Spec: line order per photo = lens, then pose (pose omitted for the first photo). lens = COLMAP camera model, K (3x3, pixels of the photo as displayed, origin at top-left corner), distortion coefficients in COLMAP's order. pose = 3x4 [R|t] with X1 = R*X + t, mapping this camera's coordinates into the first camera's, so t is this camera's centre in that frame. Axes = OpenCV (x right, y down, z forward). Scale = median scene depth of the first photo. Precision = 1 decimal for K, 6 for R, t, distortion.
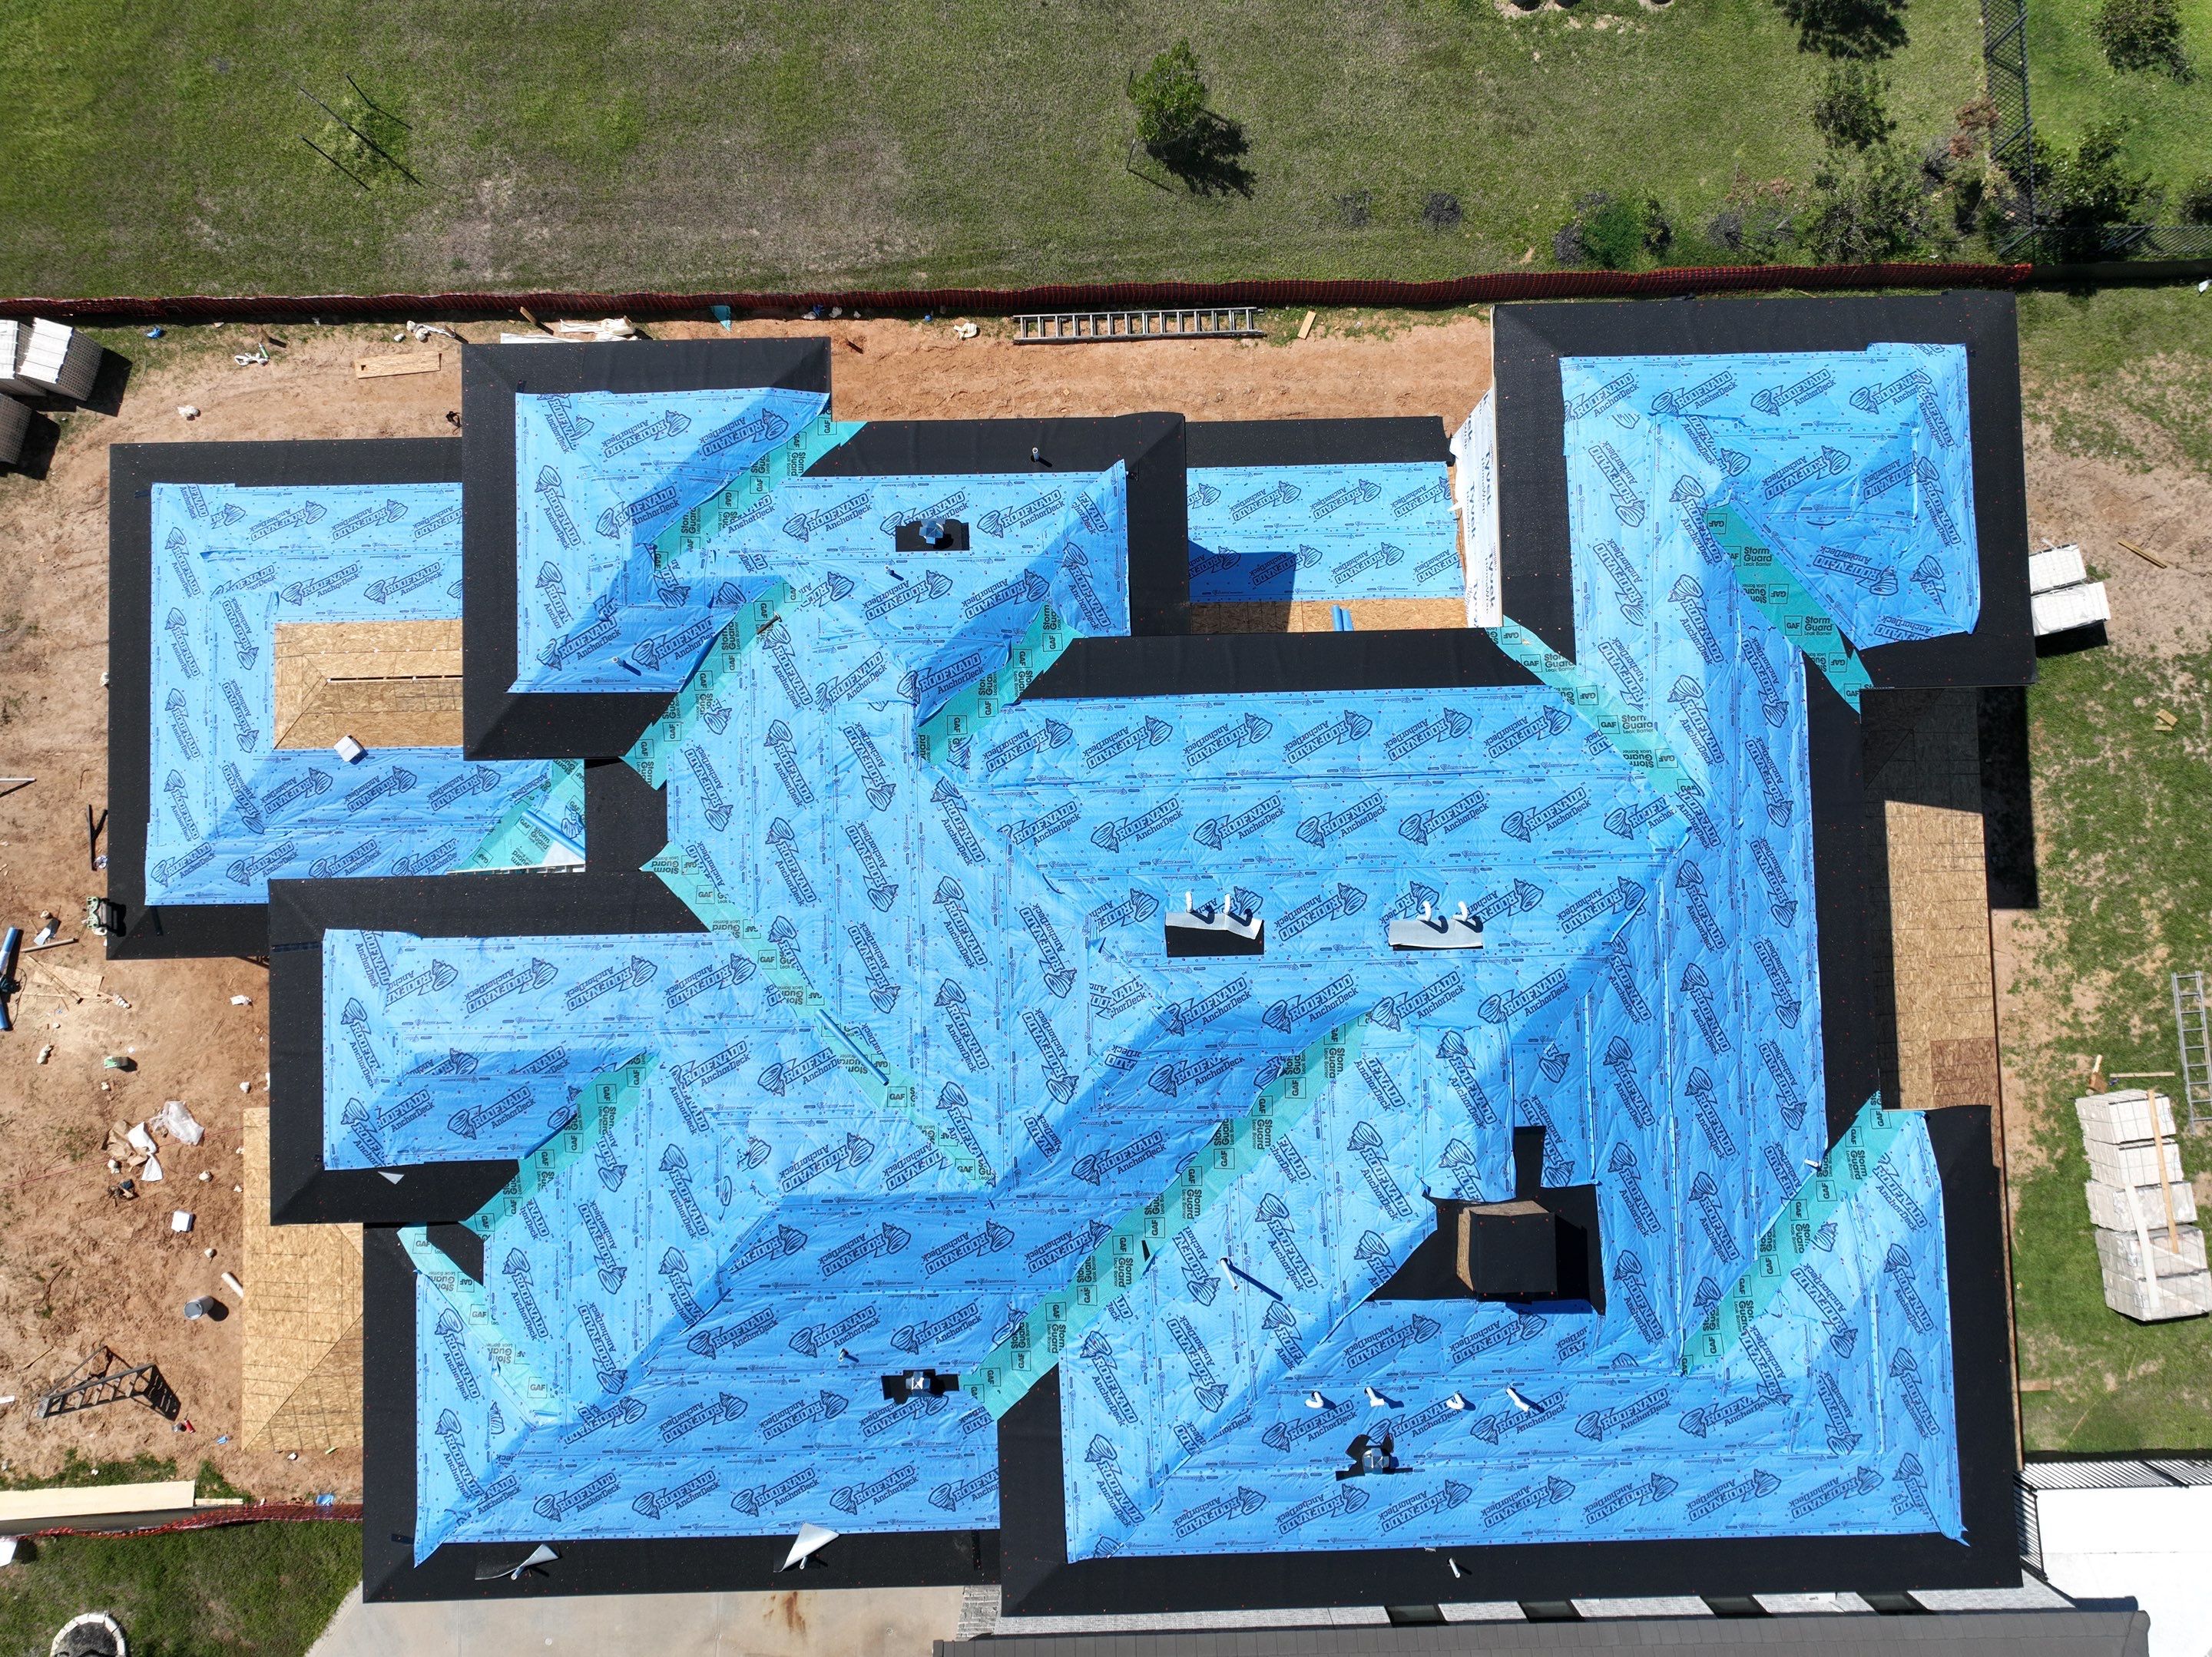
lens RADIAL K [[1555.5, 0, 1107.5], [0, 1555.5, 826.9], [0, 0, 1]] dist [-0.004762, 0.020641]
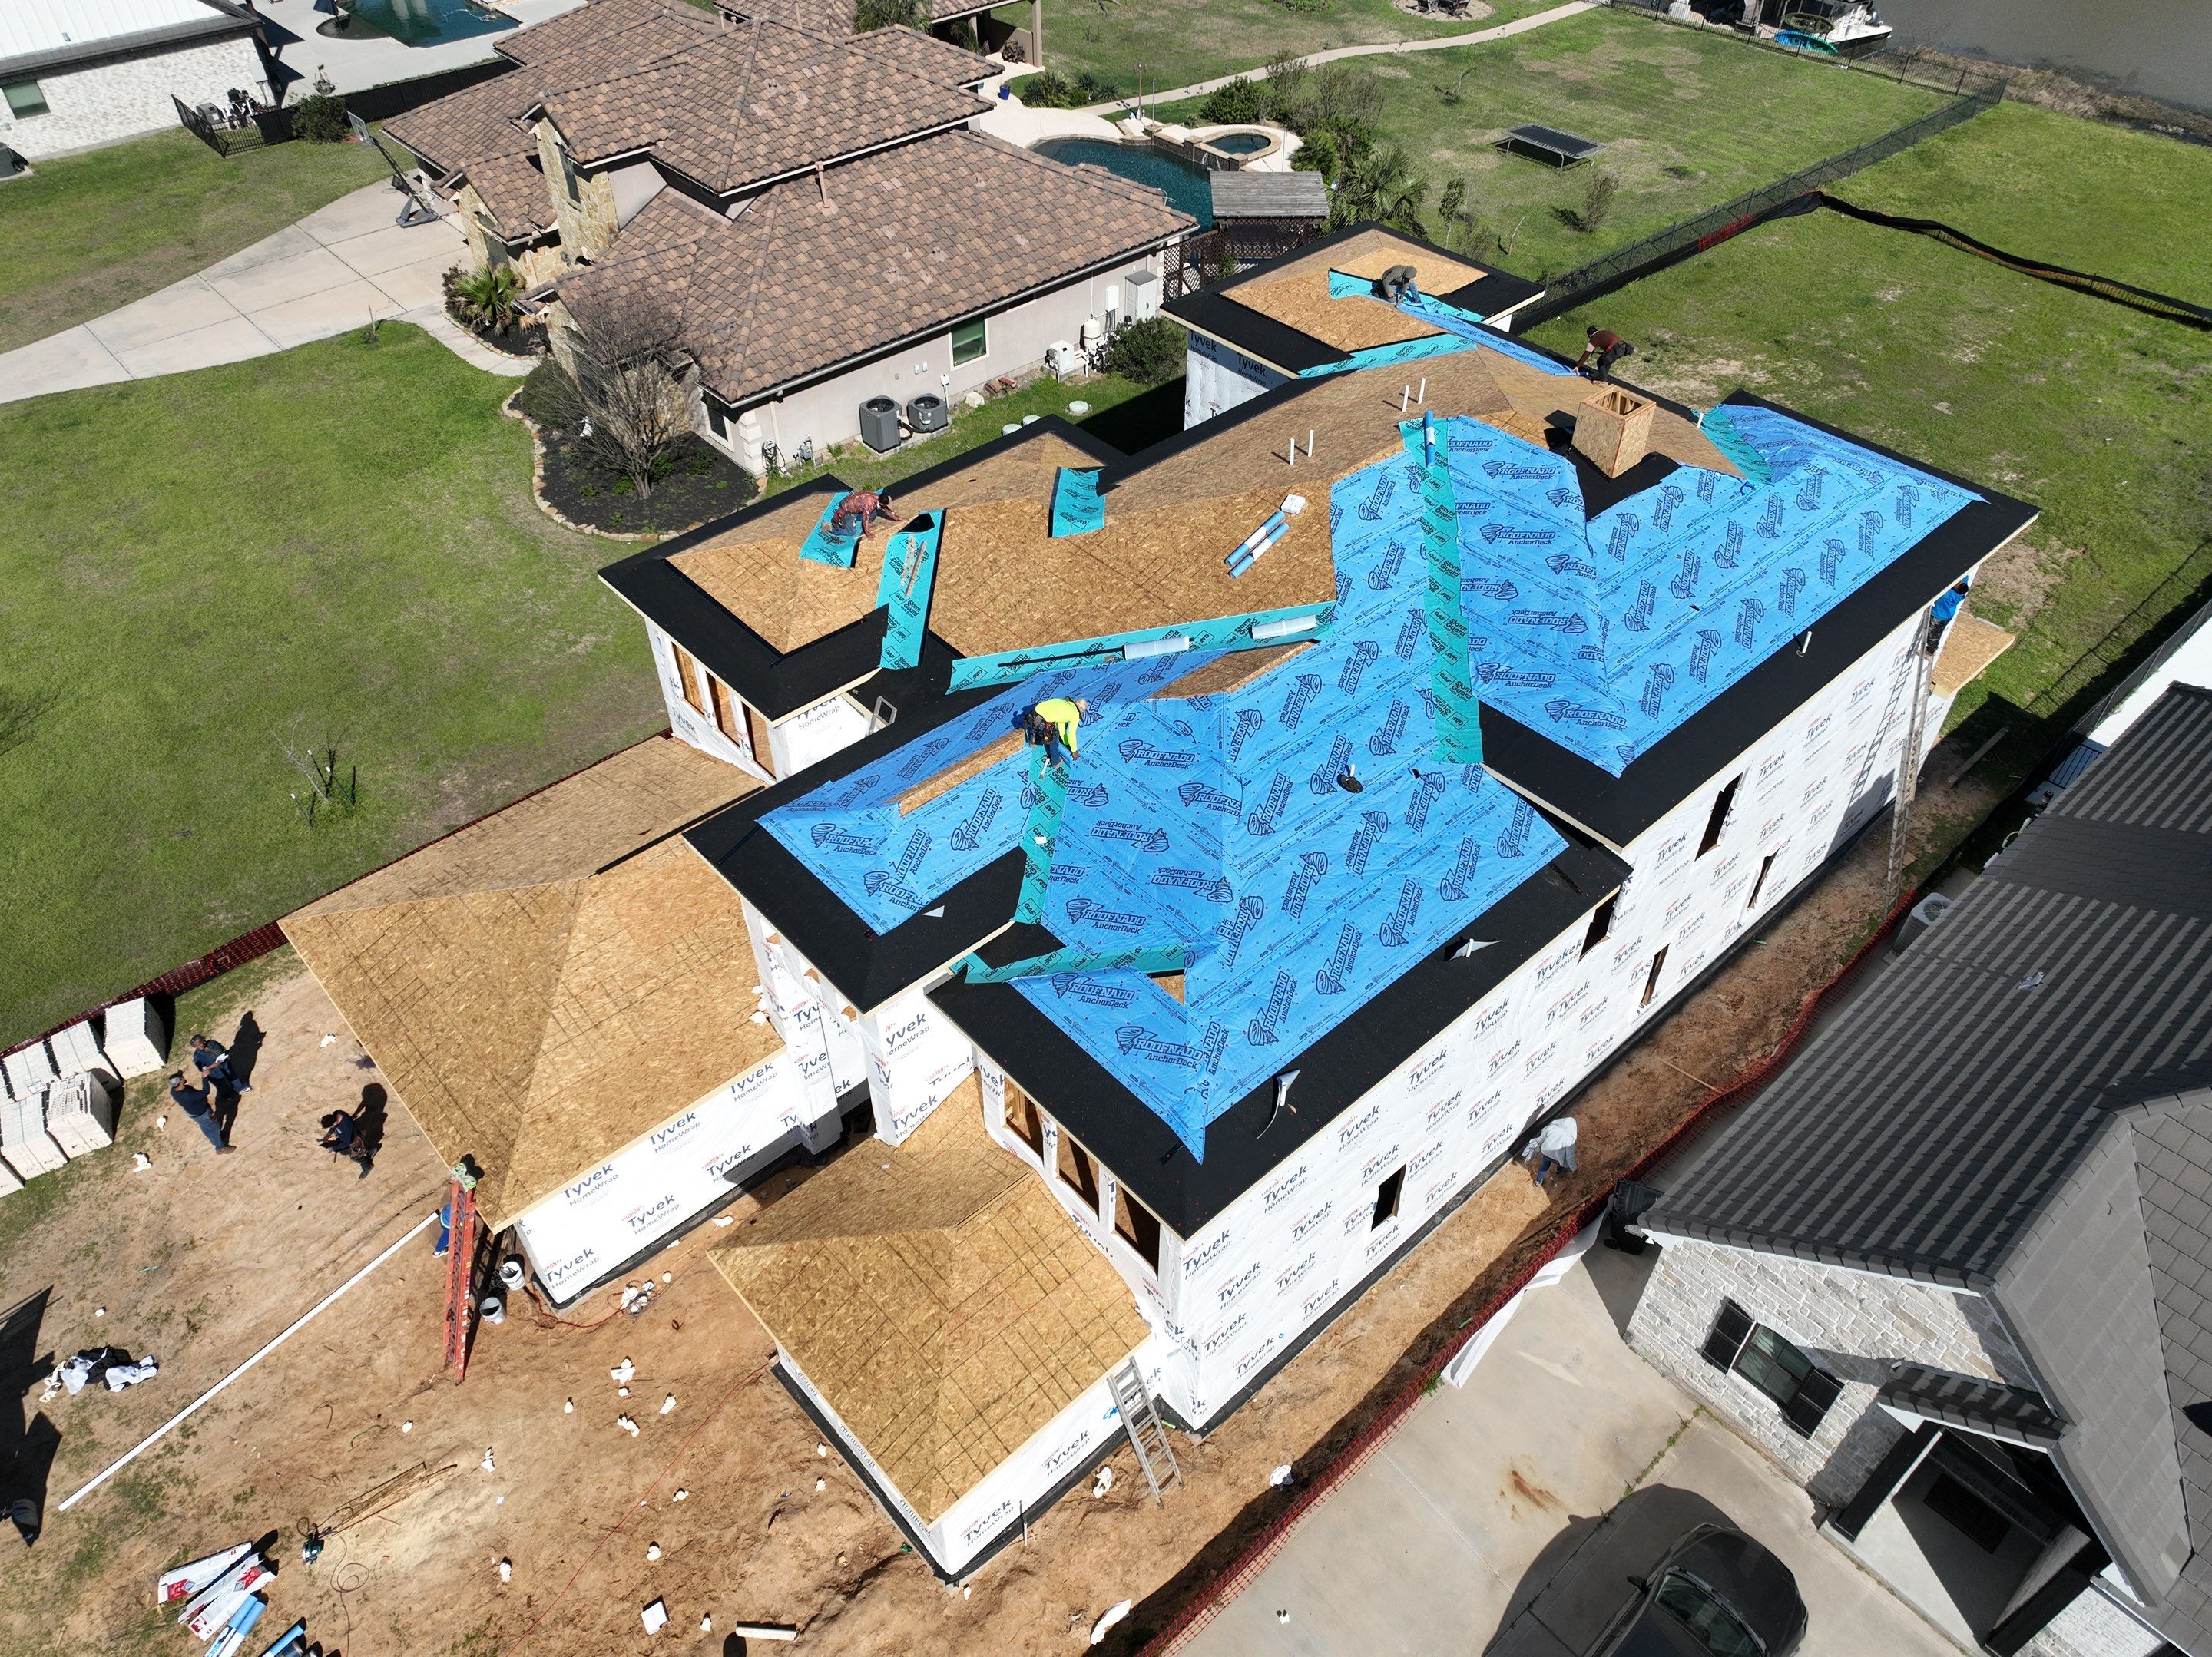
lens RADIAL K [[1555.5, 0, 1105.3], [0, 1555.5, 823.8], [0, 0, 1]] dist [-0.004762, 0.020641]
pose [[0.760046, -0.455008, 0.464002, -0.810771], [0.649451, 0.557409, -0.517212, 0.788553], [-0.023303, 0.694452, 0.719162, 0.189572]]
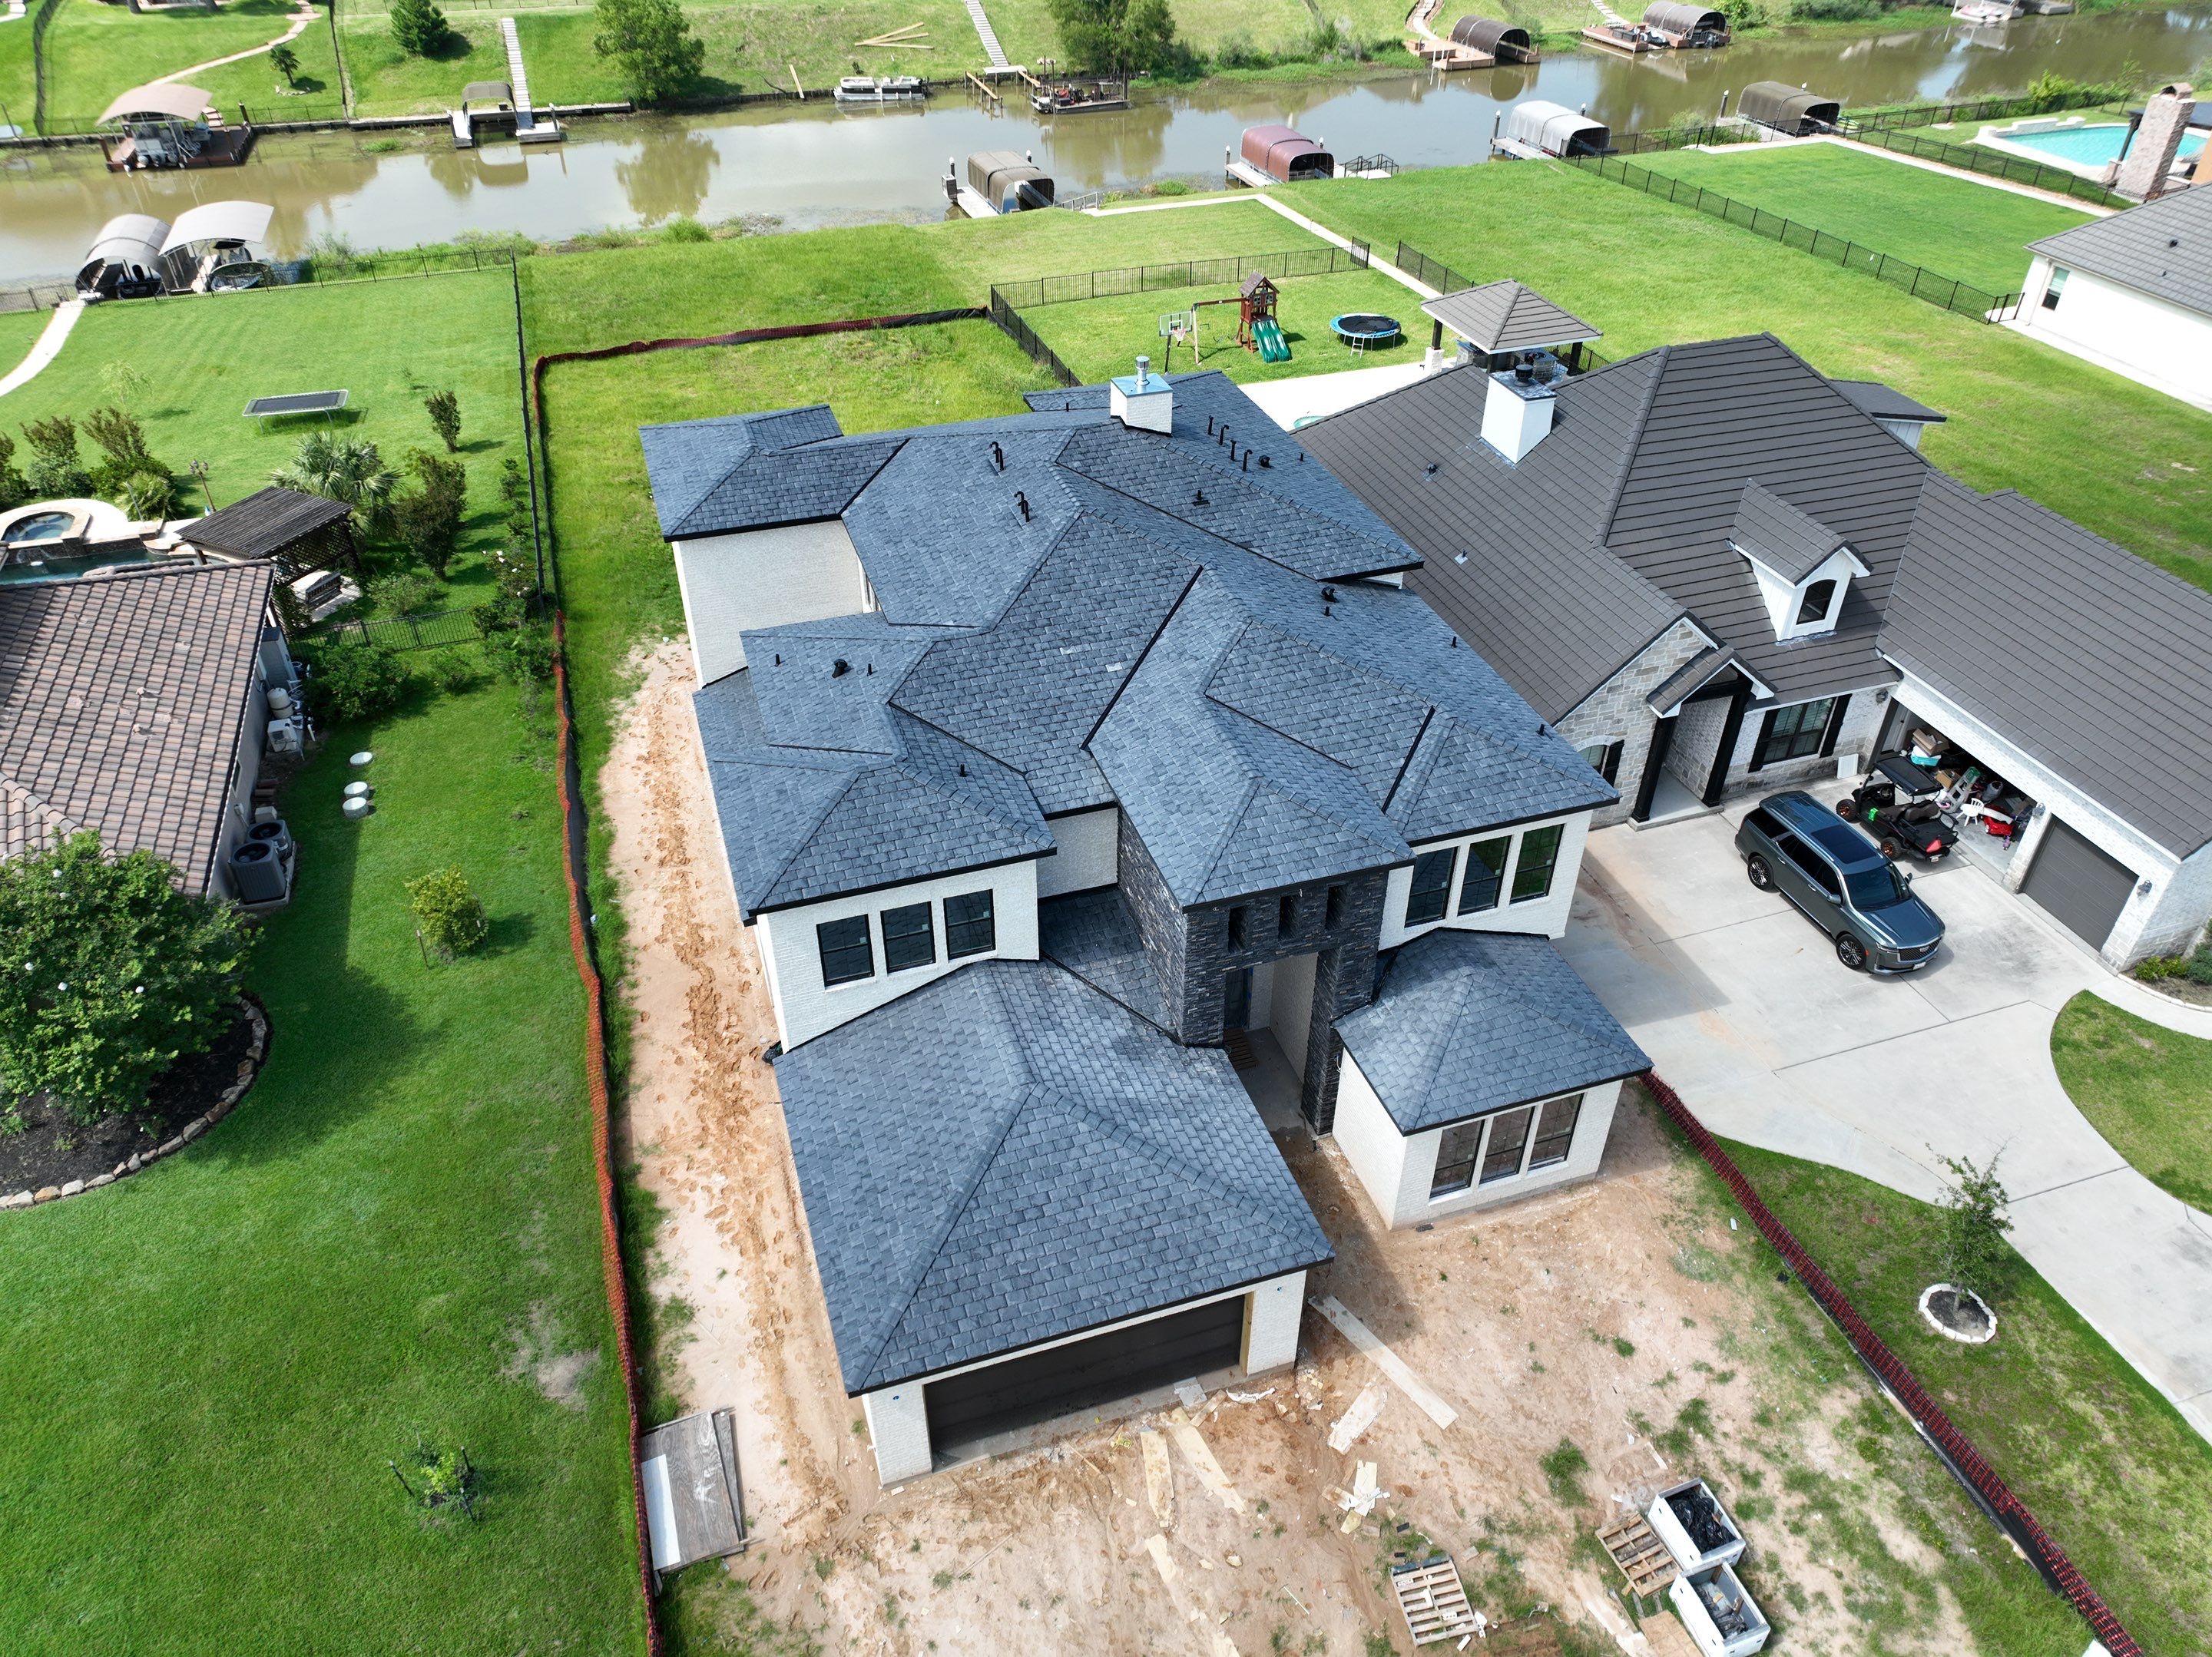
lens RADIAL K [[1555.5, 0, 1106.2], [0, 1555.5, 818.9], [0, 0, 1]] dist [-0.004762, 0.020641]
pose [[-0.290734, -0.579681, 0.761212, -1.462549], [0.955263, -0.130722, 0.265301, -0.364575], [-0.054283, 0.804290, 0.591753, 0.161667]]
